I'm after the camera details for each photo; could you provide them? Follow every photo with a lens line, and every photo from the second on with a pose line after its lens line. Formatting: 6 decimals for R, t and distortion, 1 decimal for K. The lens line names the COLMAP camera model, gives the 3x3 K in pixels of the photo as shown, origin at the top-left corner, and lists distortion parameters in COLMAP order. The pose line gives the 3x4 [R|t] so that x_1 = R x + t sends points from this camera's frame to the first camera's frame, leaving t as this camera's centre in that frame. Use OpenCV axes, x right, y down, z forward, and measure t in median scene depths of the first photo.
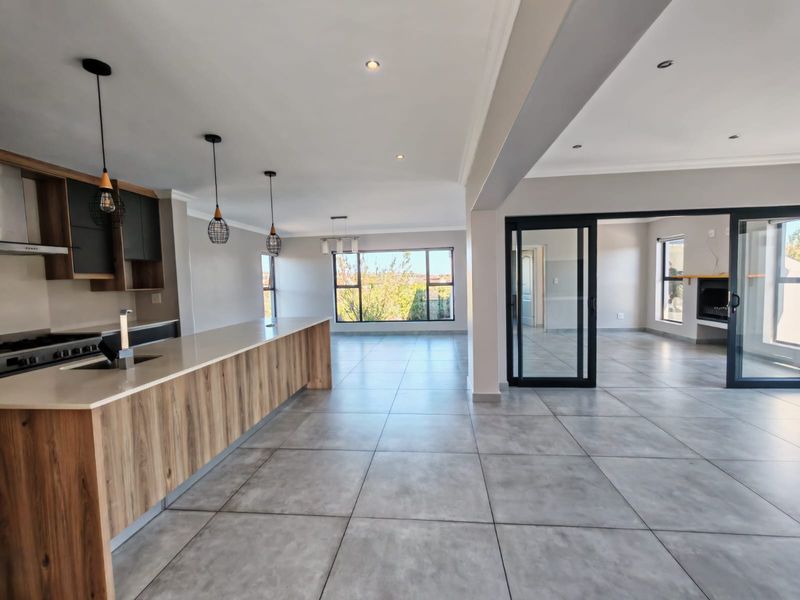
lens RADIAL K [[369.0, 0, 399.2], [0, 369.0, 299.7], [0, 0, 1]] dist [0.000595, 0.001298]
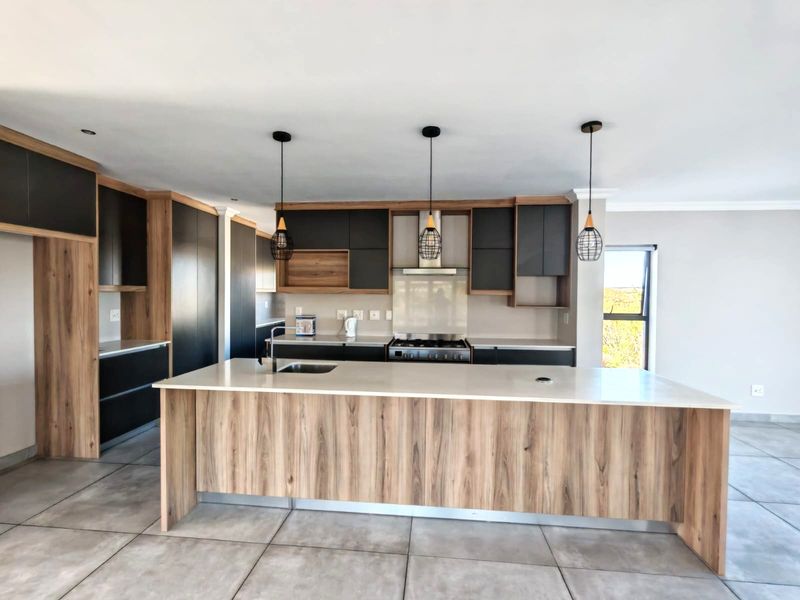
lens RADIAL K [[369.0, 0, 397.7], [0, 369.0, 297.9], [0, 0, 1]] dist [0.000595, 0.001298]
pose [[0.012425, 0.045769, -0.998875, 0.274337], [-0.066071, 0.996806, 0.044852, -0.083949], [0.997738, 0.065439, 0.015409, 0.768981]]
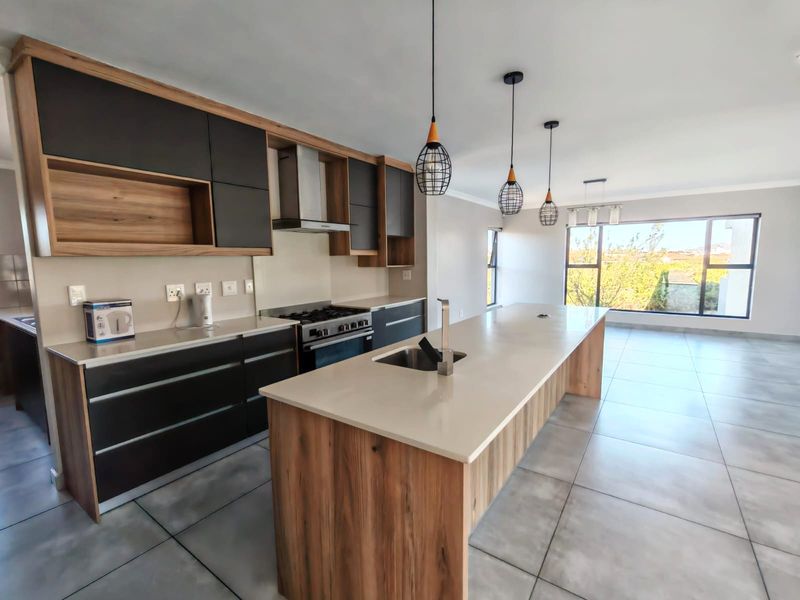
lens RADIAL K [[369.0, 0, 400.5], [0, 369.0, 299.1], [0, 0, 1]] dist [0.000595, 0.001298]
pose [[0.875762, 0.070929, -0.477505, -0.250588], [-0.040619, 0.996466, 0.073519, -0.014647], [0.481032, -0.044990, 0.875548, 0.147288]]
